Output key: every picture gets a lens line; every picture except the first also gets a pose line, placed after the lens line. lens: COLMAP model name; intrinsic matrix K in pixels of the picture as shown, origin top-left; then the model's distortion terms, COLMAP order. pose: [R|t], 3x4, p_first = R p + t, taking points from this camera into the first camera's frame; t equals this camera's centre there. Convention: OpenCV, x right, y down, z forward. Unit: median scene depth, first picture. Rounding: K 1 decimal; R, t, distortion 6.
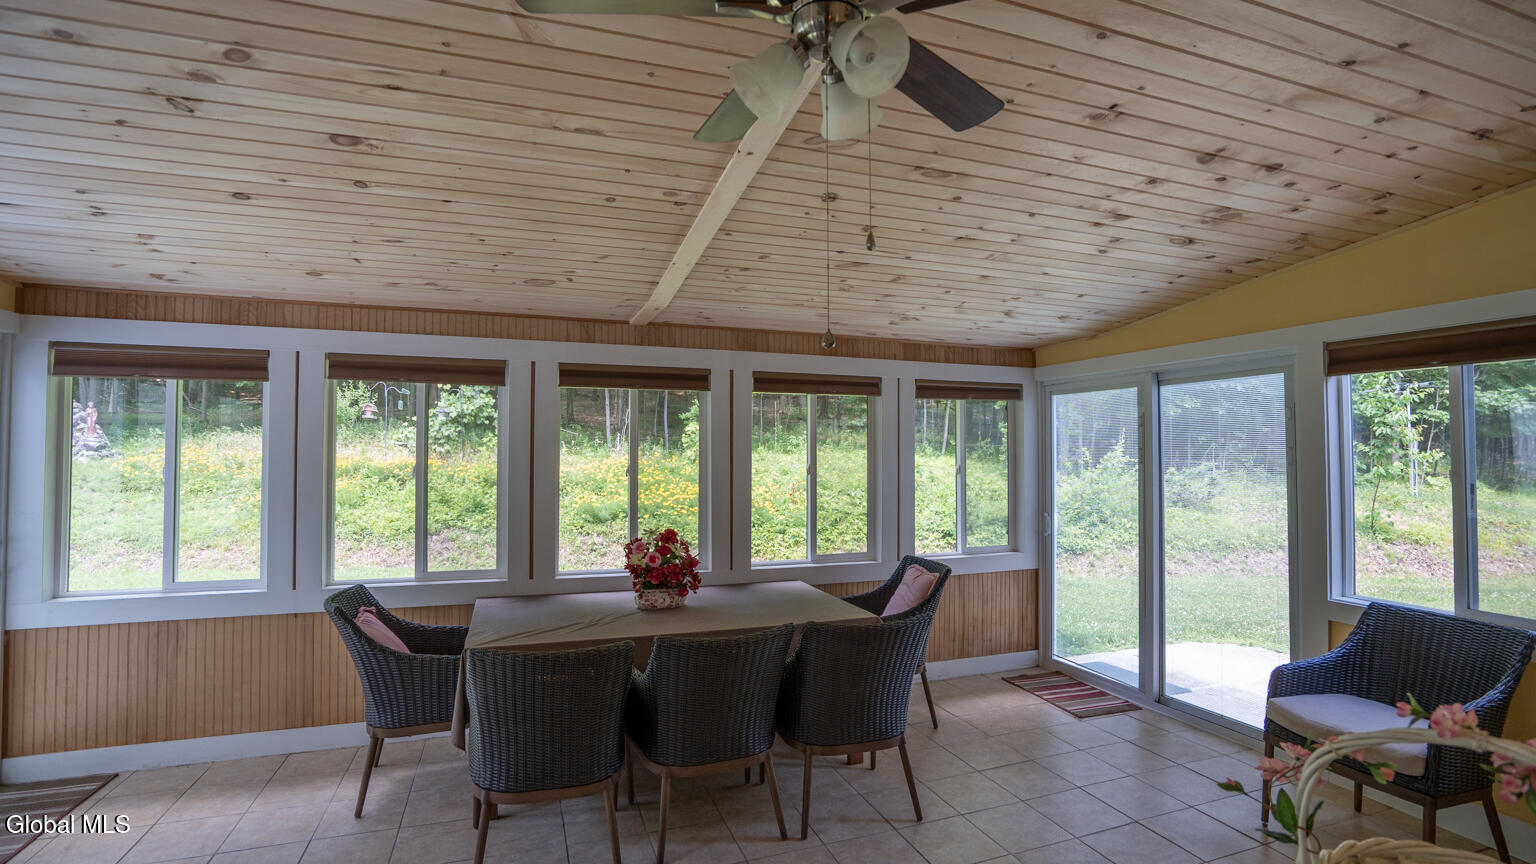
lens RADIAL K [[713.6, 0, 768.0], [0, 713.6, 432.0], [0, 0, 1]] dist [-0.056712, 0.022916]
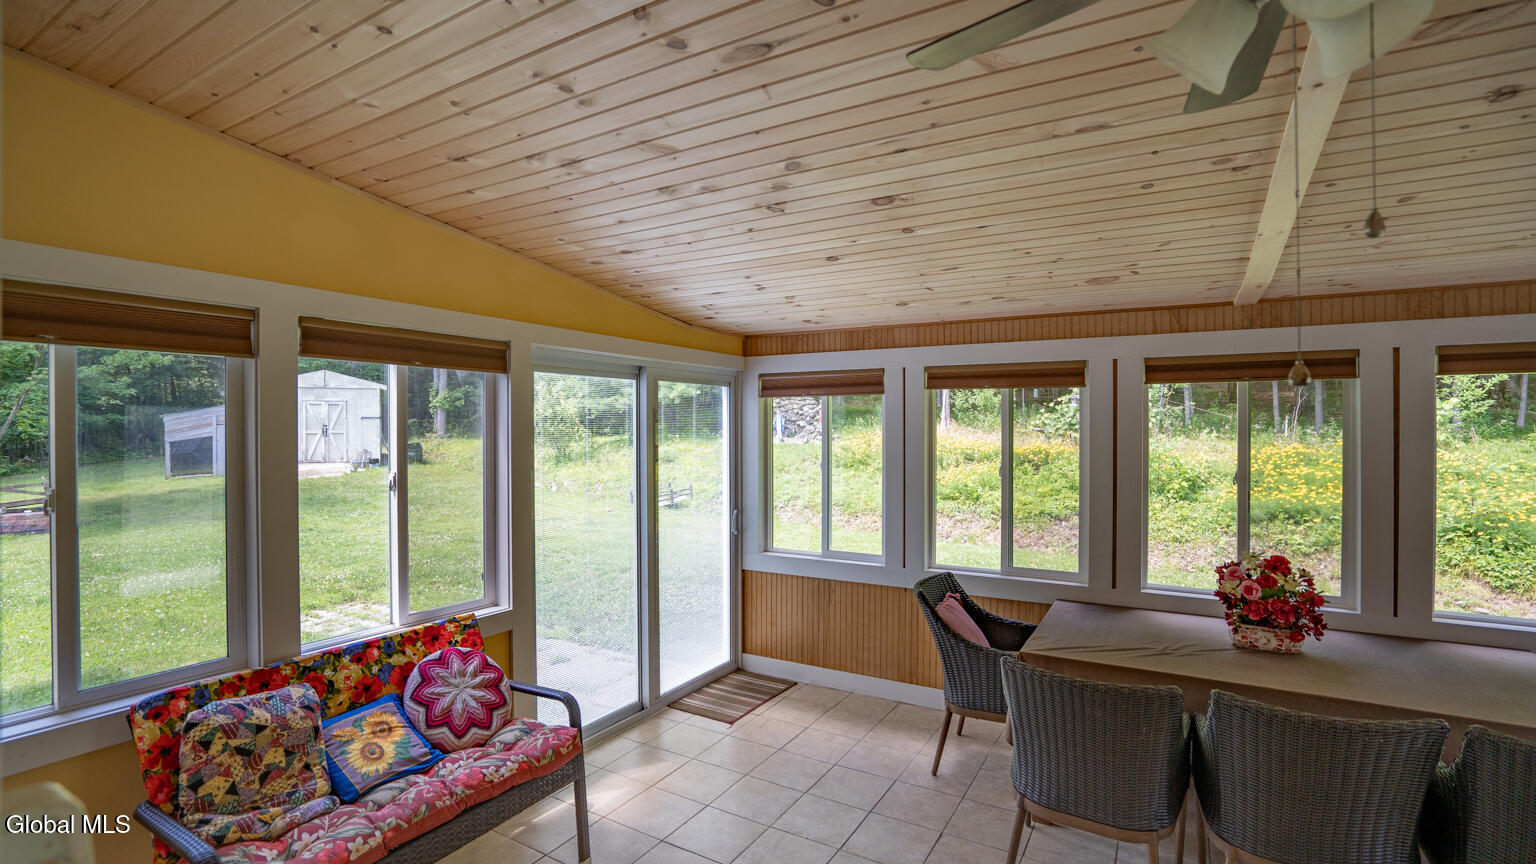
lens RADIAL K [[713.6, 0, 768.0], [0, 713.6, 432.0], [0, 0, 1]] dist [-0.056712, 0.022916]
pose [[0.637551, 0.001812, -0.770406, 0.115634], [0.023460, 0.999488, 0.021765, -0.040535], [0.770051, -0.031951, 0.637182, 0.054689]]
